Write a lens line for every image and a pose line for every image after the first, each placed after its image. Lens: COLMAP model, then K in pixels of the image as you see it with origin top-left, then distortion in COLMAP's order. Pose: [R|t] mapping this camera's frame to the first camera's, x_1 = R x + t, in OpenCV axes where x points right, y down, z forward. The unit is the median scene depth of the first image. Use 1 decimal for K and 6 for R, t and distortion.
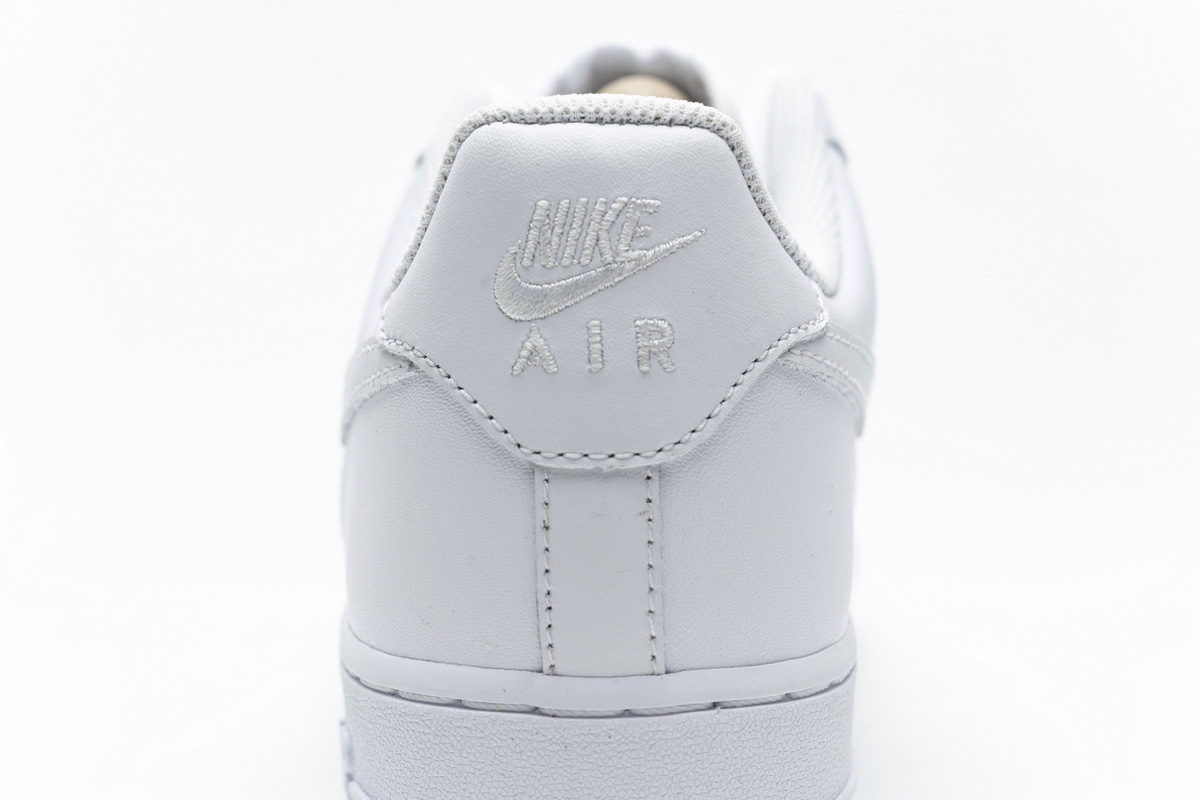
lens RADIAL K [[2451.3, 0, 600.0], [0, 2451.3, 400.0], [0, 0, 1]] dist [0.011621, -0.280310]
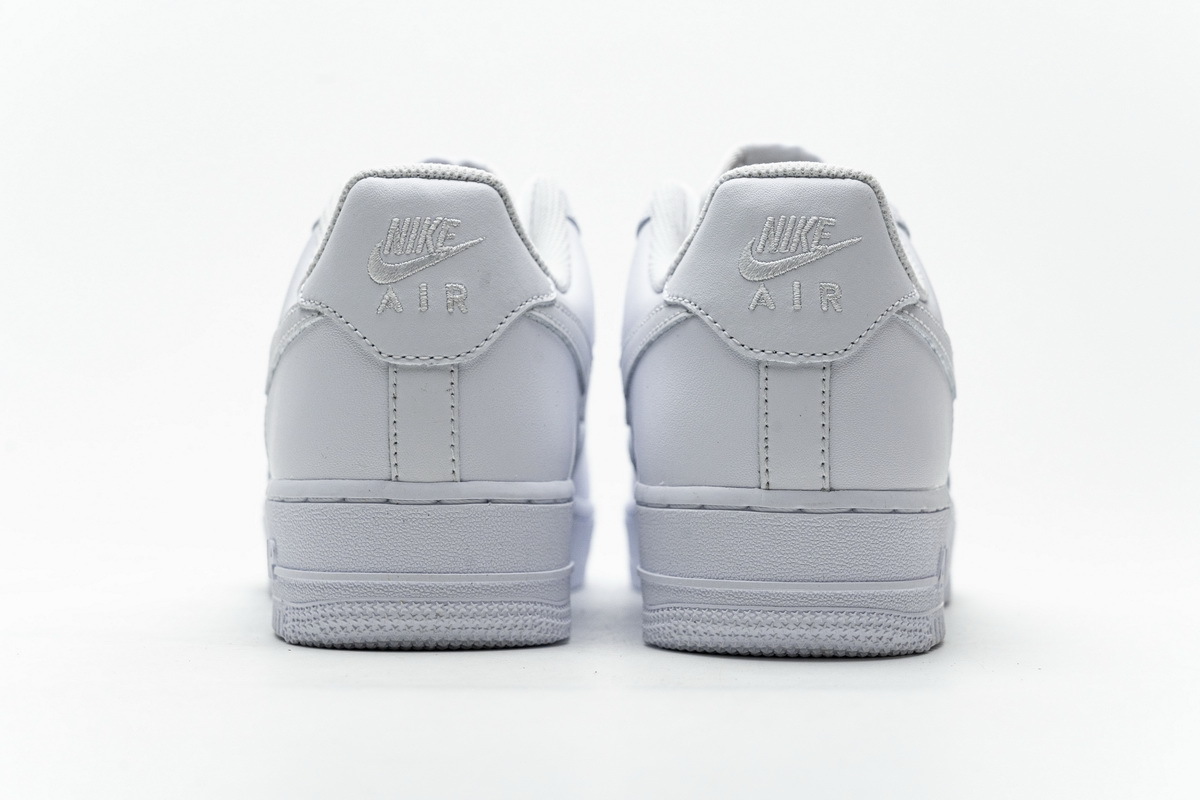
lens RADIAL K [[2451.3, 0, 600.0], [0, 2451.3, 400.0], [0, 0, 1]] dist [0.011621, -0.280310]
pose [[0.997346, 0.013753, 0.071492, -0.000303], [-0.006750, 0.995234, -0.097278, 0.225030], [-0.072489, 0.096537, 0.992686, -0.788737]]
